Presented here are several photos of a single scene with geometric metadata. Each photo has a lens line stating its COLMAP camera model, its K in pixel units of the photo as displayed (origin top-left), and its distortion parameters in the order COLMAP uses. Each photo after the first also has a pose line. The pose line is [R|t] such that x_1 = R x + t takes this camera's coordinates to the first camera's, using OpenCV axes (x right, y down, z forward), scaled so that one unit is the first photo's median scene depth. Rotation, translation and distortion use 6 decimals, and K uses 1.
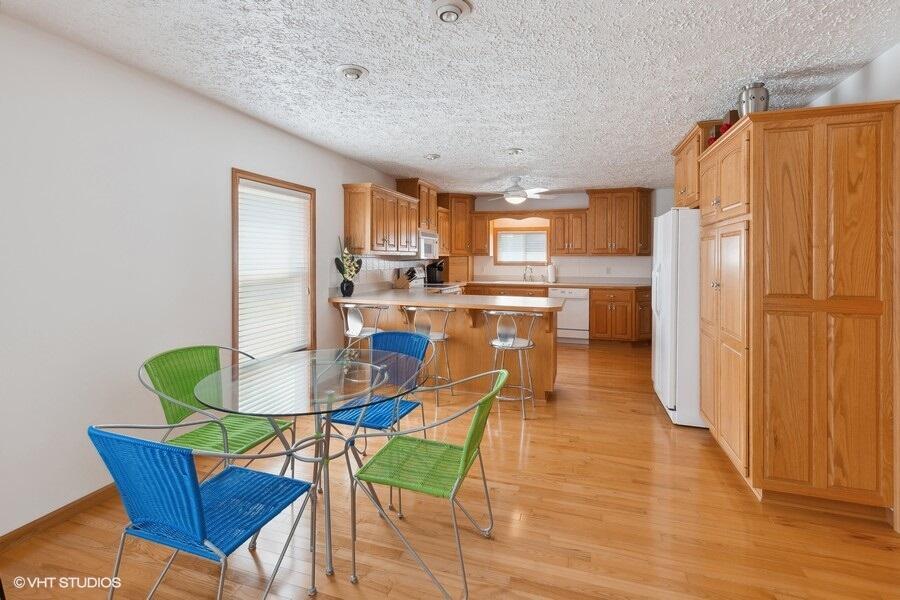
lens RADIAL K [[419.6, 0, 440.3], [0, 419.6, 259.8], [0, 0, 1]] dist [-0.003317, -0.001261]
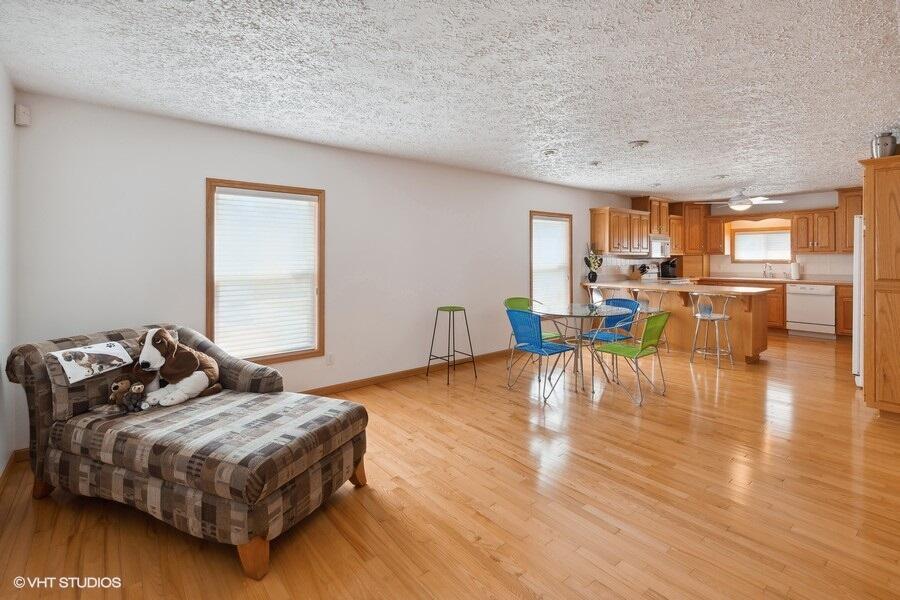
lens RADIAL K [[419.6, 0, 445.1], [0, 419.6, 261.5], [0, 0, 1]] dist [-0.003317, -0.001261]
pose [[0.843578, -0.001021, -0.537006, 0.117140], [0.003227, 0.999990, 0.003167, 0.003901], [0.536997, -0.004404, 0.843573, -0.466958]]
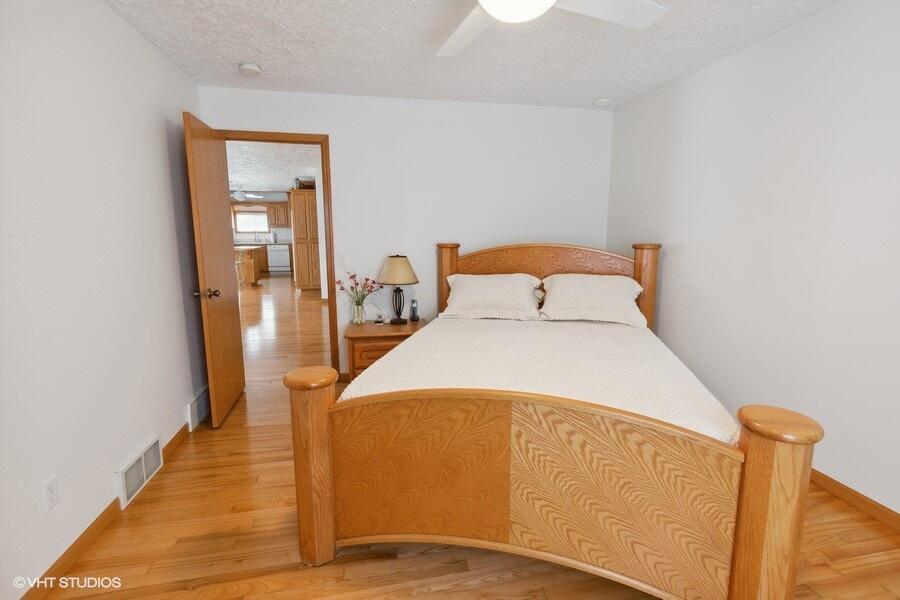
lens RADIAL K [[419.6, 0, 453.5], [0, 419.6, 297.3], [0, 0, 1]] dist [-0.003317, -0.001261]
pose [[0.859084, -0.080401, 0.505480, 0.011755], [0.001515, 0.987980, 0.154574, 0.011935], [-0.511832, -0.132026, 0.848880, -1.275692]]
